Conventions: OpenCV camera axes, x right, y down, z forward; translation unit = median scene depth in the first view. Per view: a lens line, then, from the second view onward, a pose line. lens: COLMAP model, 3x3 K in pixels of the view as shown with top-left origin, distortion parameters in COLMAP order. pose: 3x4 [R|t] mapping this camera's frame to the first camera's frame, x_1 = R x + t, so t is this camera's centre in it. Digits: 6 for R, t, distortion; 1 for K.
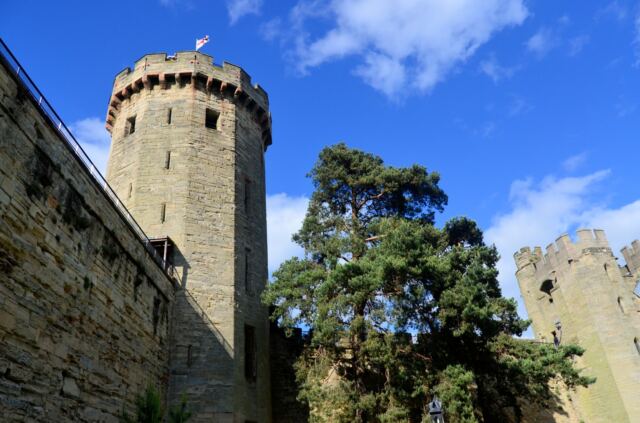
lens RADIAL K [[506.8, 0, 320.0], [0, 506.8, 211.5], [0, 0, 1]] dist [0.000434, -0.013887]
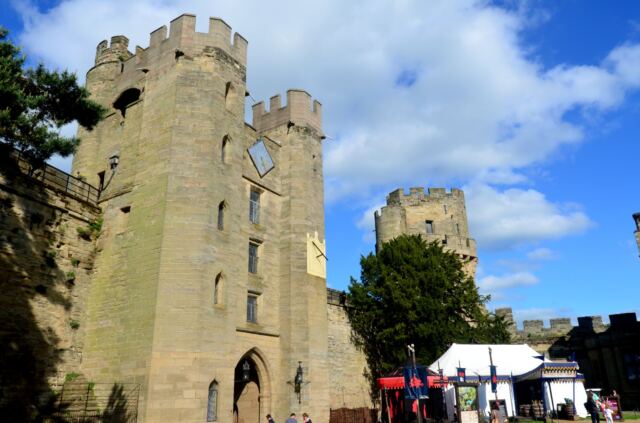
lens RADIAL K [[506.8, 0, 320.0], [0, 506.8, 211.5], [0, 0, 1]] dist [0.000434, -0.013887]
pose [[0.699474, 0.326161, 0.635889, 0.323347], [-0.396488, 0.917395, -0.034416, 0.226235], [-0.594587, -0.228049, 0.771012, 0.467121]]
